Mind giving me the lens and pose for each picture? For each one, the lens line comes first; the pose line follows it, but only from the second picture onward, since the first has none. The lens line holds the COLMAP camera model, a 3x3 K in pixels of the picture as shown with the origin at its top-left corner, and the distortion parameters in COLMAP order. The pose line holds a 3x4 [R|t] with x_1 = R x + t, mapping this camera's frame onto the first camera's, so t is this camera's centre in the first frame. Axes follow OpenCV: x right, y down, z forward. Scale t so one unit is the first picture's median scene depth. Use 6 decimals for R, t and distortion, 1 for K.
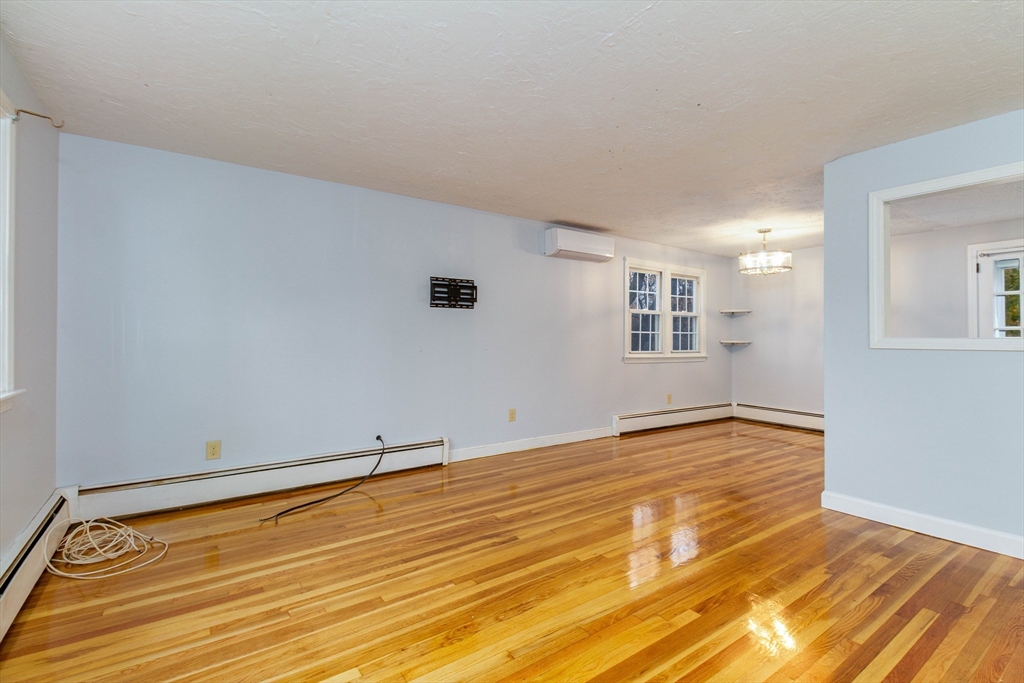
lens RADIAL K [[471.6, 0, 540.7], [0, 471.6, 335.4], [0, 0, 1]] dist [0.027068, -0.017735]
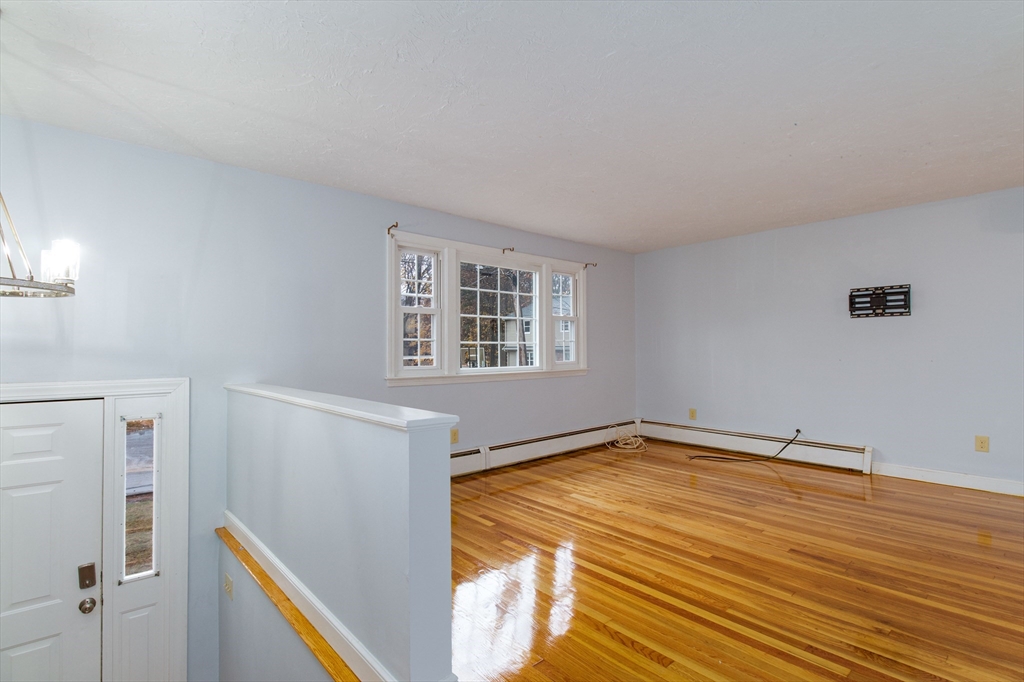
lens RADIAL K [[504.9, 0, 522.7], [0, 504.9, 344.2], [0, 0, 1]] dist [-0.002463, -0.001051]
pose [[0.093618, -0.011420, -0.995543, 1.036492], [0.009419, 0.999900, -0.010584, 0.003586], [0.995564, -0.008386, 0.093716, 0.221393]]
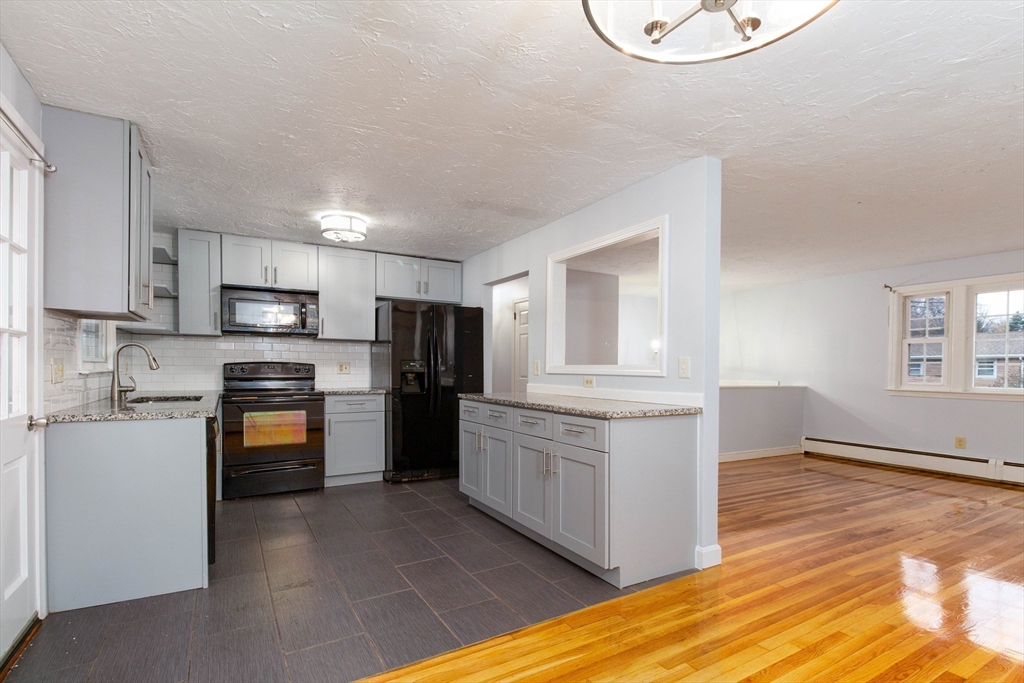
lens RADIAL K [[478.2, 0, 497.9], [0, 478.2, 376.6], [0, 0, 1]] dist [0.001984, -0.000875]
pose [[-0.984334, -0.013490, 0.175799, 0.860347], [-0.011606, 0.999864, 0.011738, 0.021781], [-0.175933, 0.009513, -0.984356, 1.960396]]
